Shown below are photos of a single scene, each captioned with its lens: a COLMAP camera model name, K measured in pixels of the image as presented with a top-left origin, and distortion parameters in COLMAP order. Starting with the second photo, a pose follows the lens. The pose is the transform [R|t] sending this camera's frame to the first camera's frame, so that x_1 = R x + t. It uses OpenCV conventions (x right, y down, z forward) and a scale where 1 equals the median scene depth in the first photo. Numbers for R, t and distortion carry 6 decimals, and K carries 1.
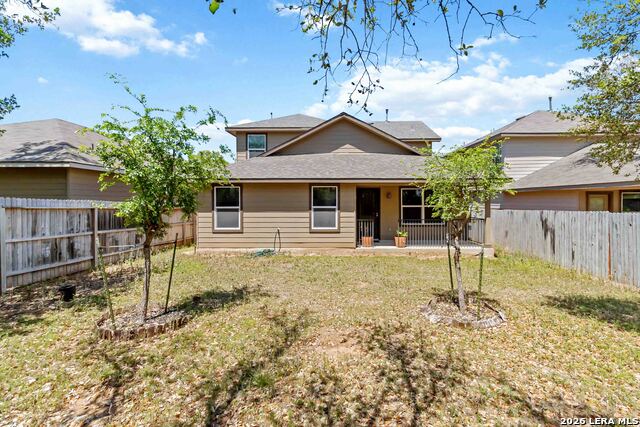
lens RADIAL K [[299.3, 0, 323.6], [0, 299.3, 207.7], [0, 0, 1]] dist [0.000801, 0.000208]
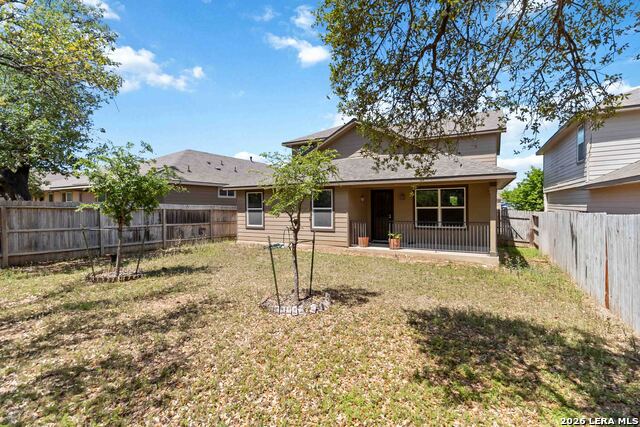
lens RADIAL K [[299.3, 0, 323.6], [0, 299.3, 207.7], [0, 0, 1]] dist [0.000801, 0.000208]
pose [[0.878391, -0.002095, -0.477939, 0.540978], [-0.000149, 0.999989, -0.004656, -0.000298], [0.477943, 0.004161, 0.878381, 0.023131]]
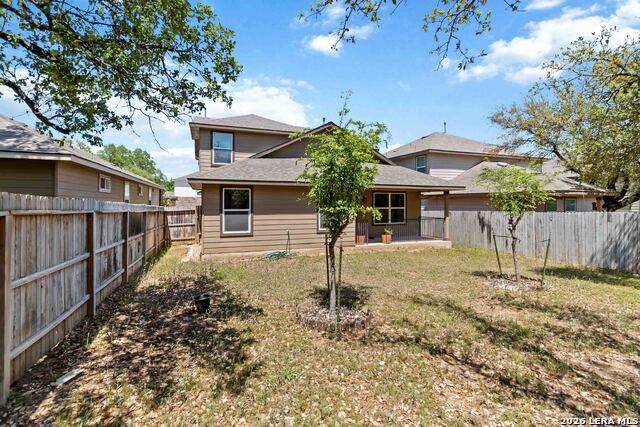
lens RADIAL K [[299.3, 0, 323.6], [0, 299.3, 207.7], [0, 0, 1]] dist [0.000801, 0.000208]
pose [[0.931559, -0.002716, 0.363581, -0.408579], [0.005514, 0.999963, -0.006657, -0.000590], [-0.363549, 0.008206, 0.931539, 0.005659]]
